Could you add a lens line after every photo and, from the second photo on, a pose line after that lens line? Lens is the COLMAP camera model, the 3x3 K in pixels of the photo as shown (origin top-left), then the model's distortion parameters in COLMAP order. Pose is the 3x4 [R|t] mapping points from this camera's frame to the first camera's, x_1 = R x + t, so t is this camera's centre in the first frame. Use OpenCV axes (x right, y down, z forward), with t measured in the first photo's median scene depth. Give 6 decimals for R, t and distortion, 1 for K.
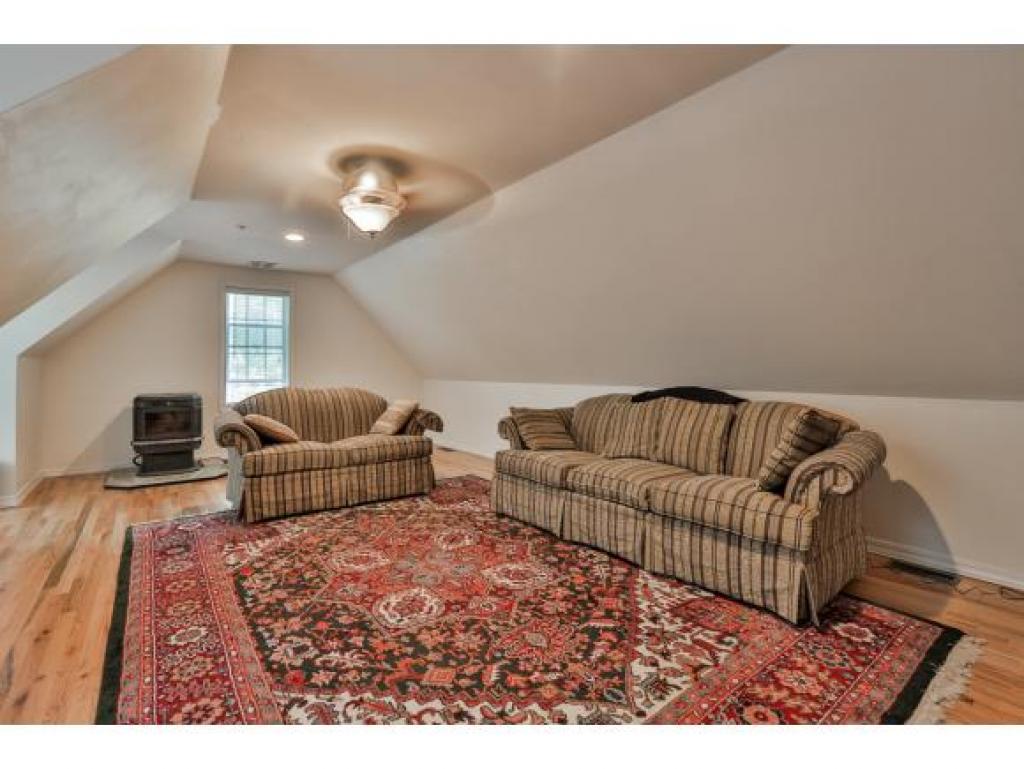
lens RADIAL K [[488.2, 0, 507.7], [0, 488.2, 377.6], [0, 0, 1]] dist [-0.036927, 0.001222]
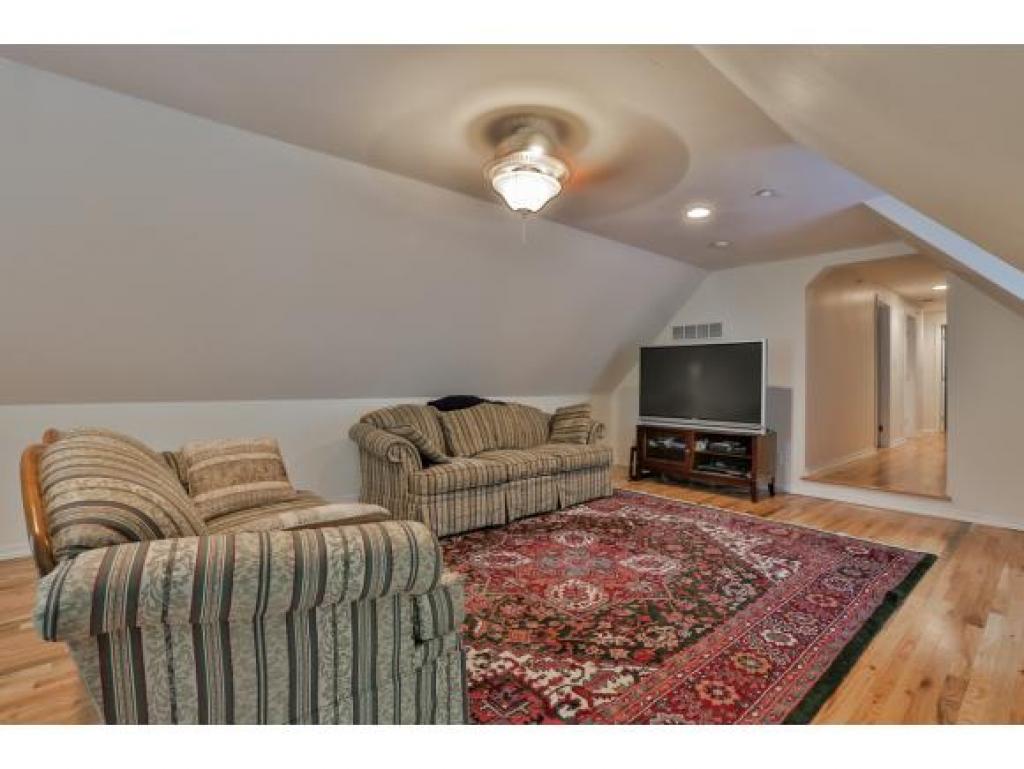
lens RADIAL K [[488.2, 0, 507.7], [0, 488.2, 377.6], [0, 0, 1]] dist [-0.036927, 0.001222]
pose [[-0.078006, 0.012815, 0.996871, -1.427937], [0.003517, 0.999915, -0.012579, -0.018977], [-0.996947, 0.002525, -0.078045, 1.420710]]
